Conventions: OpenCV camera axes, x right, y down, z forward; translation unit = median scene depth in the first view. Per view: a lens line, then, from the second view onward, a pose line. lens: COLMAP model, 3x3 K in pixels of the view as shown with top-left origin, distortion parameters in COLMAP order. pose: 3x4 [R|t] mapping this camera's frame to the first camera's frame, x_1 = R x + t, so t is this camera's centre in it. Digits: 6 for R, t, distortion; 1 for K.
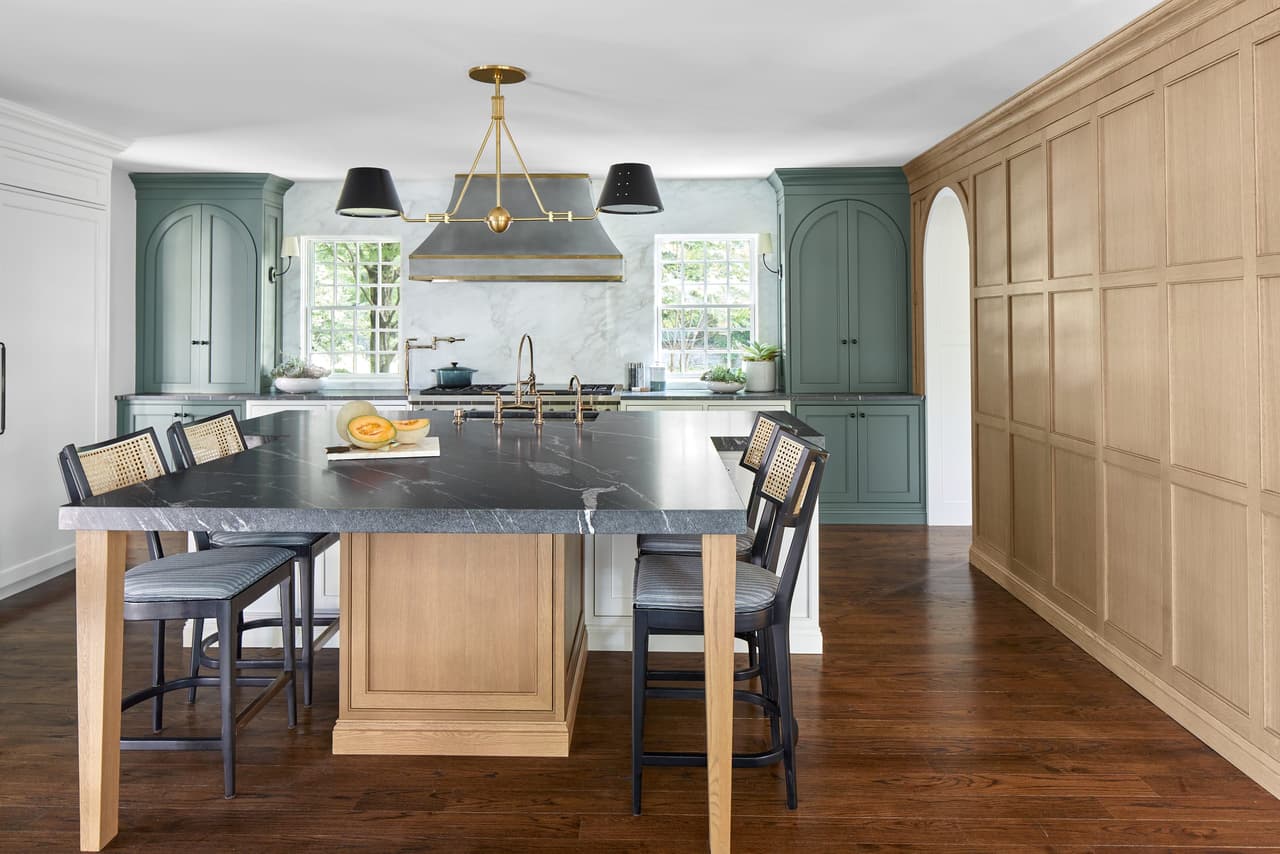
lens RADIAL K [[864.2, 0, 636.4], [0, 864.2, 430.7], [0, 0, 1]] dist [-0.005011, -0.003975]
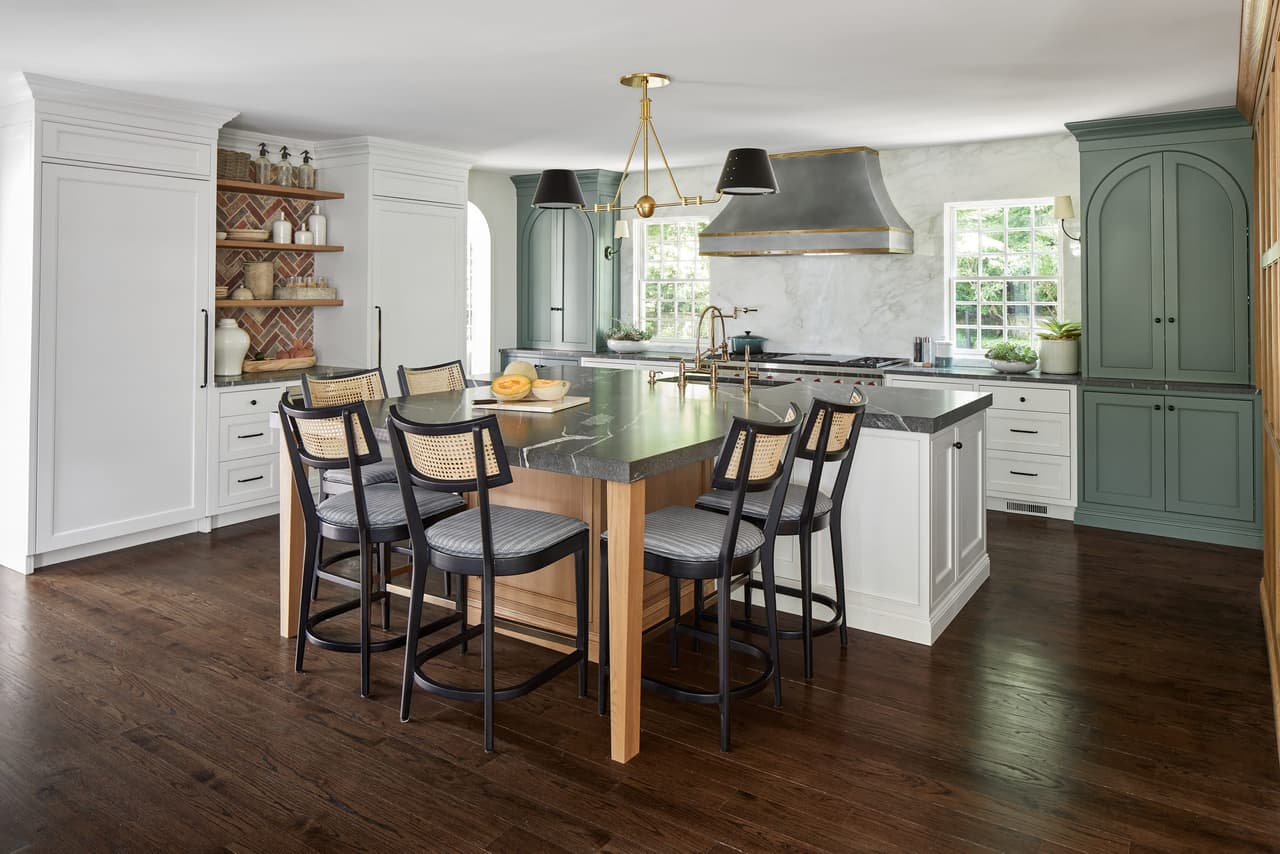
lens RADIAL K [[864.2, 0, 635.8], [0, 864.2, 421.1], [0, 0, 1]] dist [-0.005011, -0.003975]
pose [[0.839101, 0.084850, -0.537317, 0.264925], [-0.071921, 0.996393, 0.045030, -0.005506], [0.539200, 0.000860, 0.842177, 0.012708]]
